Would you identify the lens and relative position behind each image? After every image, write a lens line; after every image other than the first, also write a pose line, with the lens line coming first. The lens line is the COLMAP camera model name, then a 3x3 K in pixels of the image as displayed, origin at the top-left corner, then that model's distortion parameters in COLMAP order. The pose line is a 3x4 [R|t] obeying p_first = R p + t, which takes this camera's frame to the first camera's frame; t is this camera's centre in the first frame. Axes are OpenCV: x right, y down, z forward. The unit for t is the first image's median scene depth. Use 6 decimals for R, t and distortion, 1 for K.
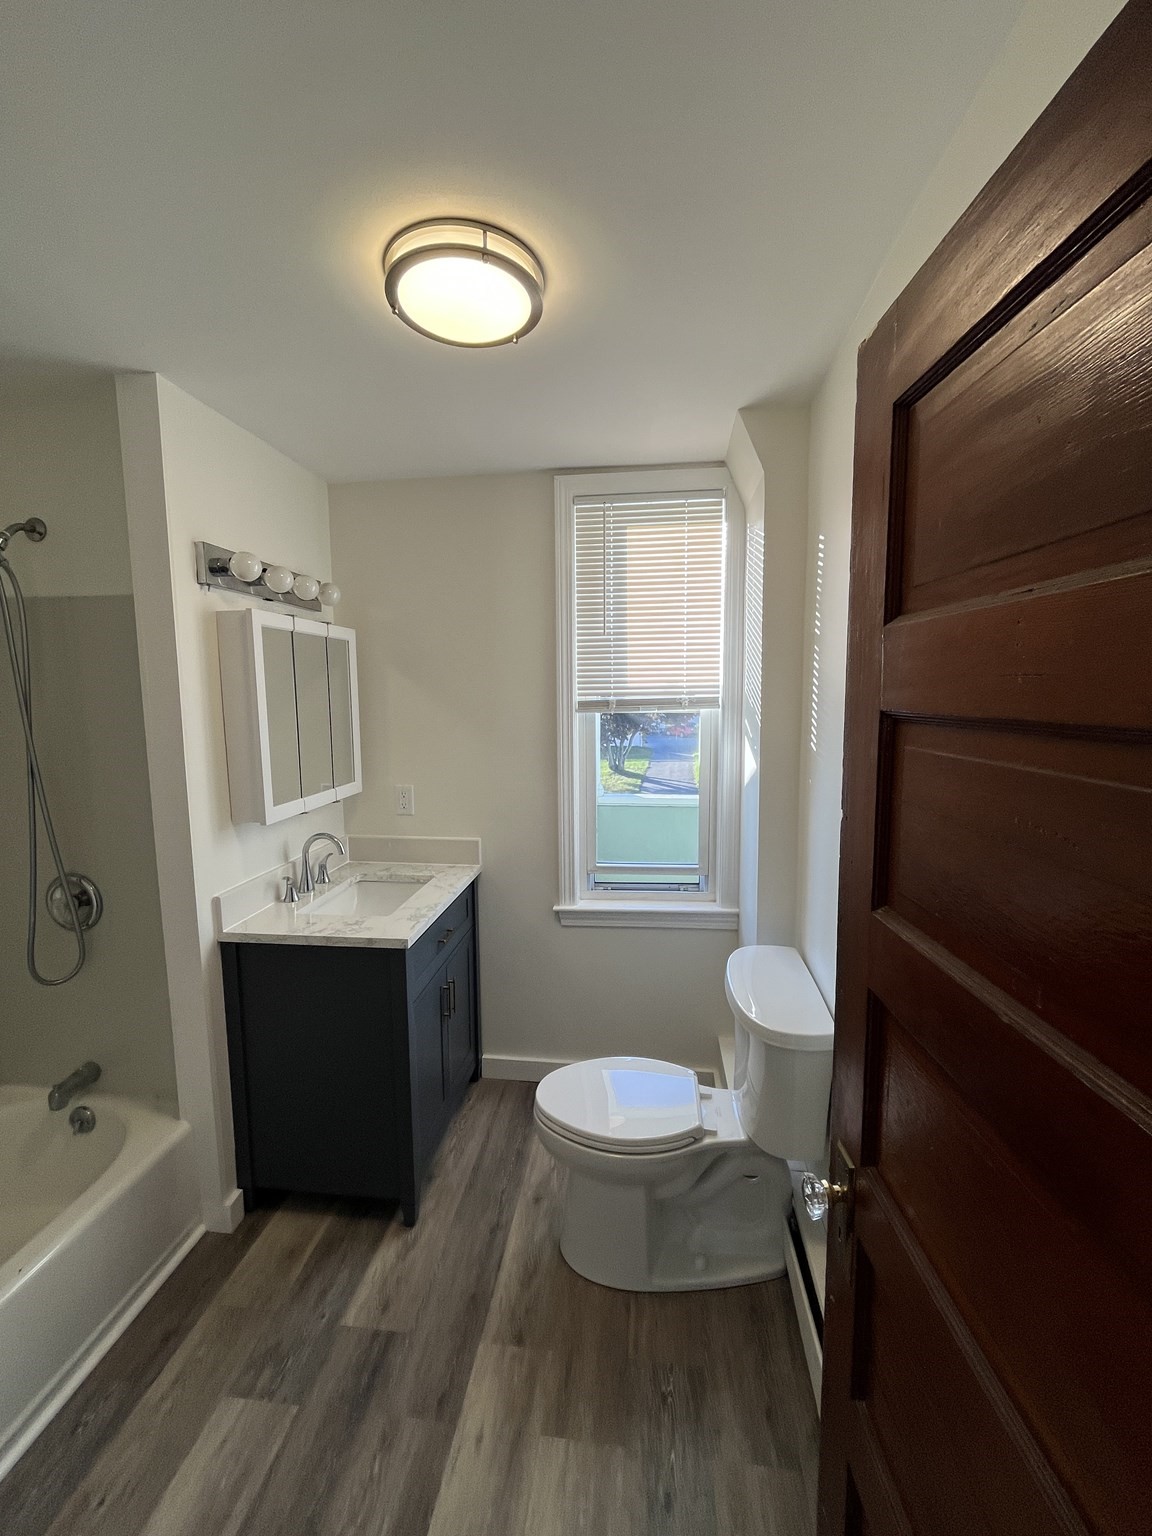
lens RADIAL K [[631.2, 0, 575.5], [0, 631.2, 767.6], [0, 0, 1]] dist [-0.005185, 0.001901]
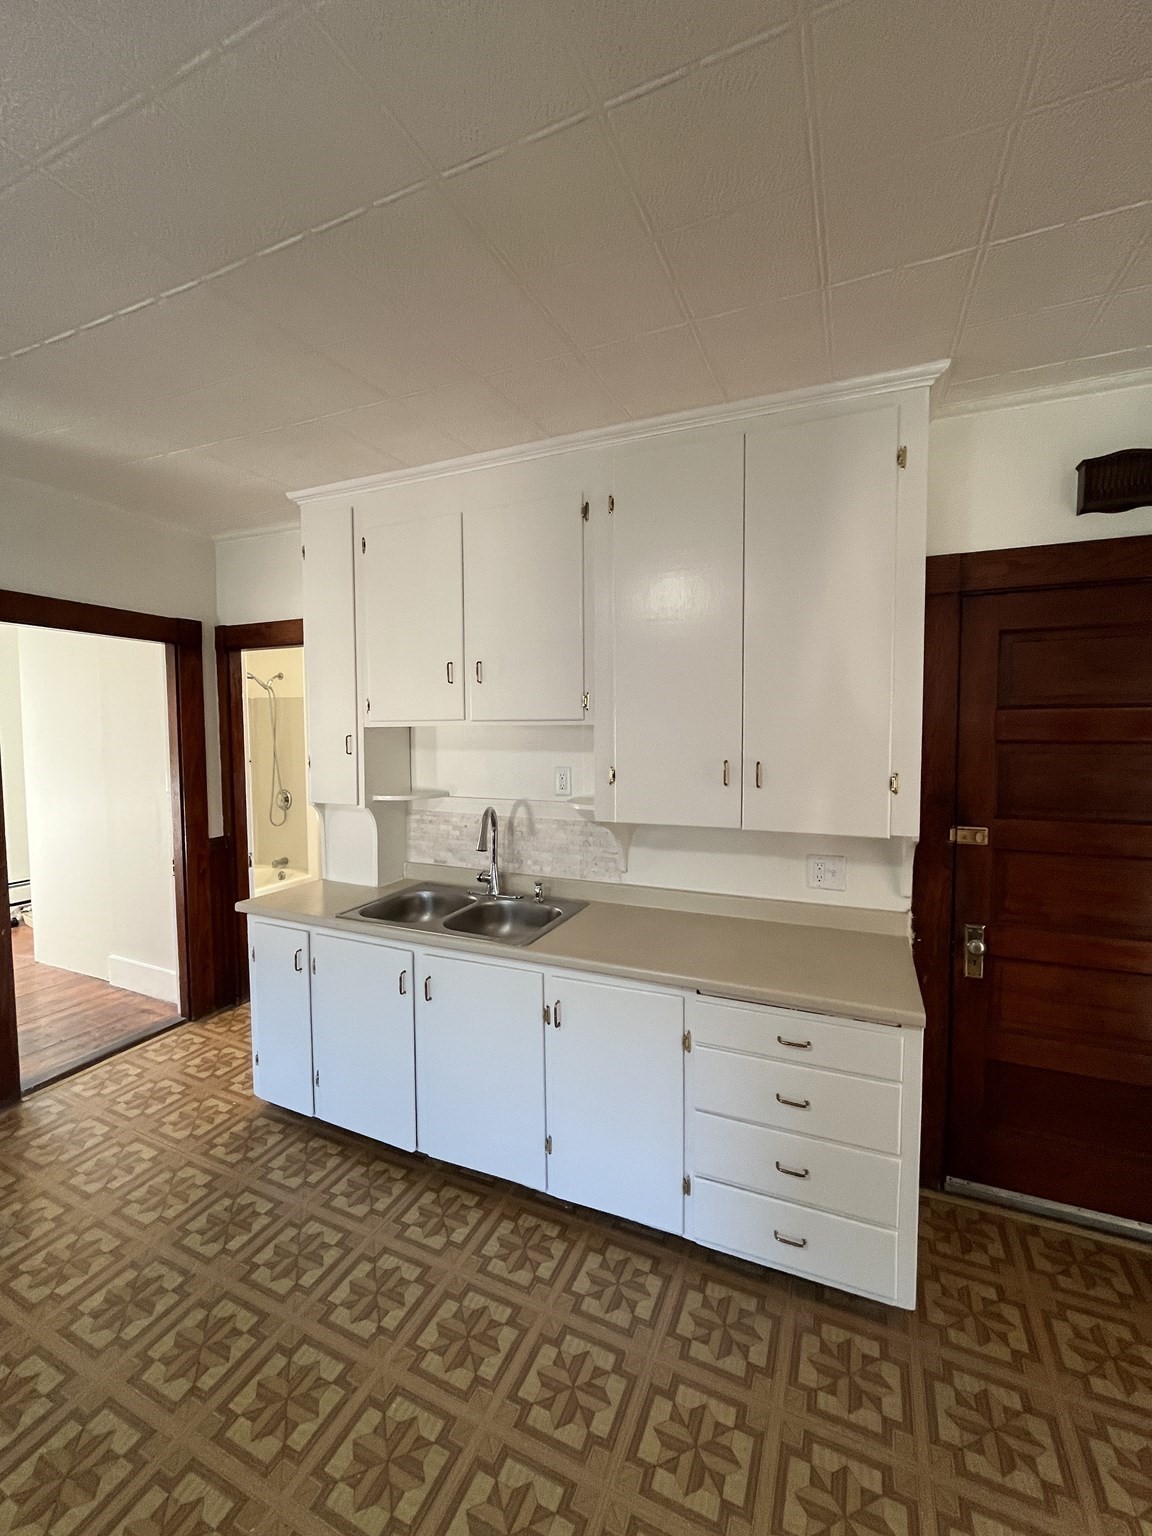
lens RADIAL K [[631.2, 0, 581.8], [0, 631.2, 764.3], [0, 0, 1]] dist [-0.005185, 0.001901]
pose [[0.951926, 0.025065, -0.305302, 1.307293], [-0.040680, 0.998163, -0.044891, 0.112790], [0.303616, 0.055152, 0.951197, -1.275924]]
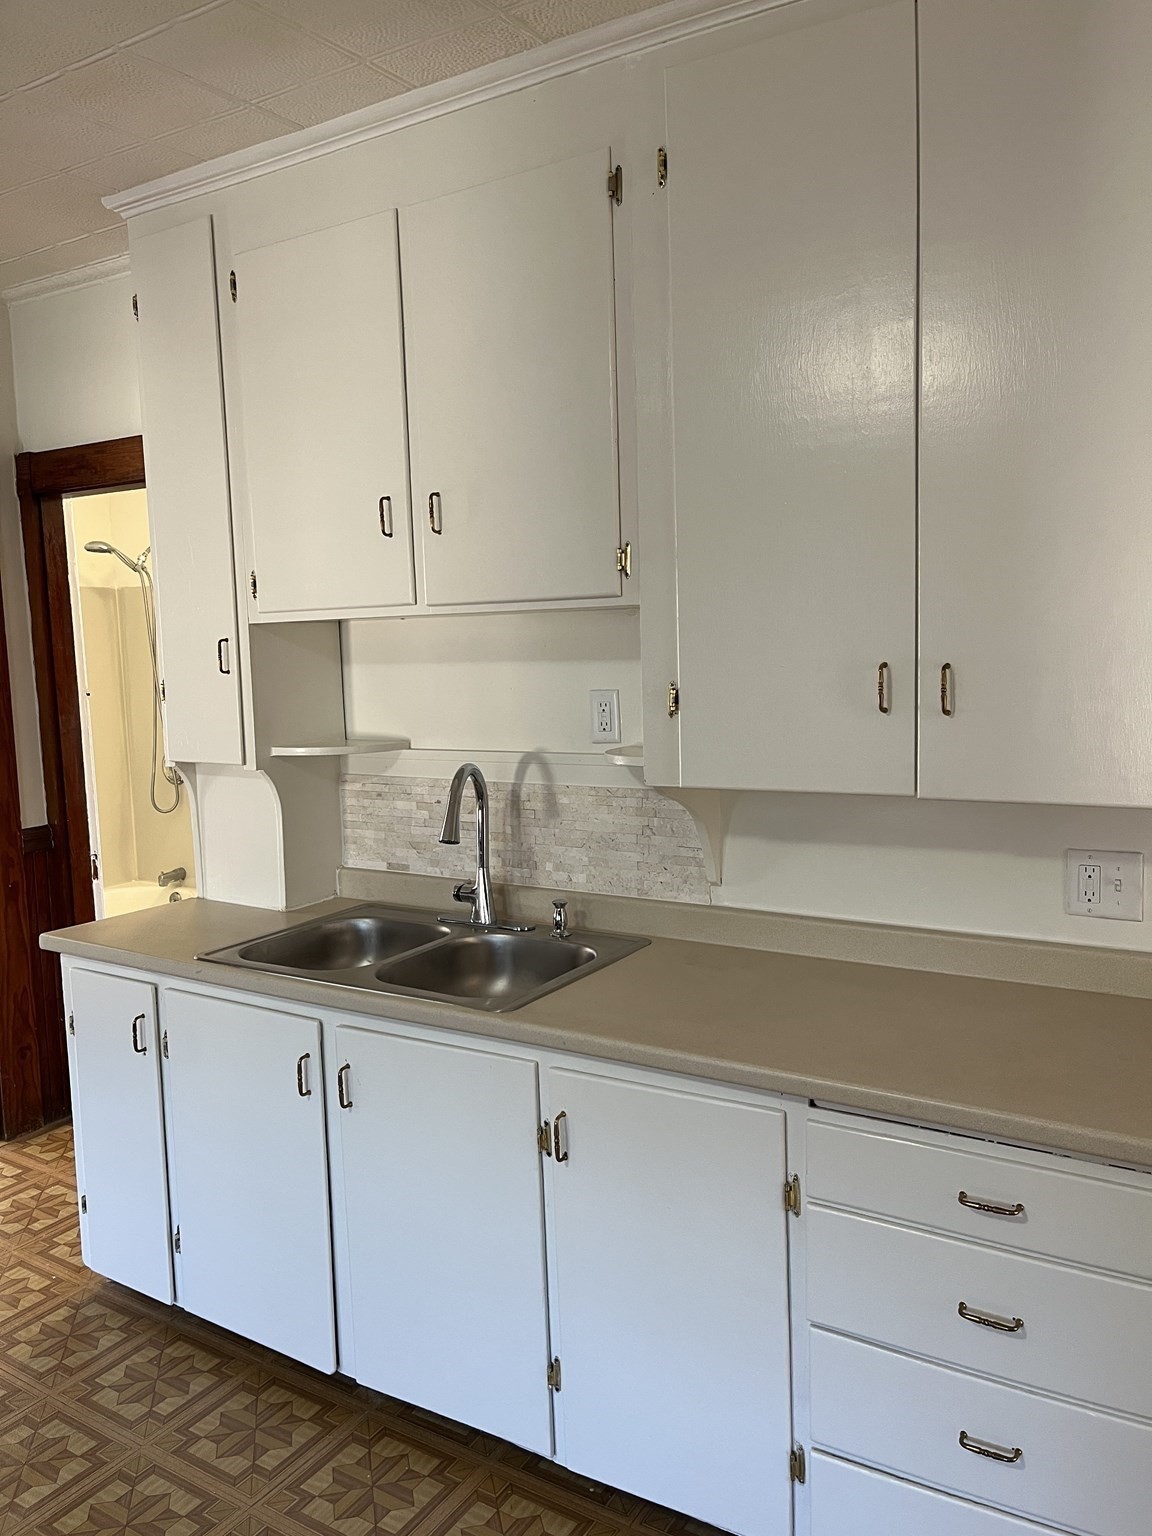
lens RADIAL K [[1173.3, 0, 591.1], [0, 1173.3, 770.5], [0, 0, 1]] dist [0.074844, -0.103778]
pose [[0.896278, 0.032741, -0.442283, 1.447144], [-0.030306, 0.999462, 0.012573, 0.137452], [0.442457, 0.002135, 0.896787, -1.212534]]
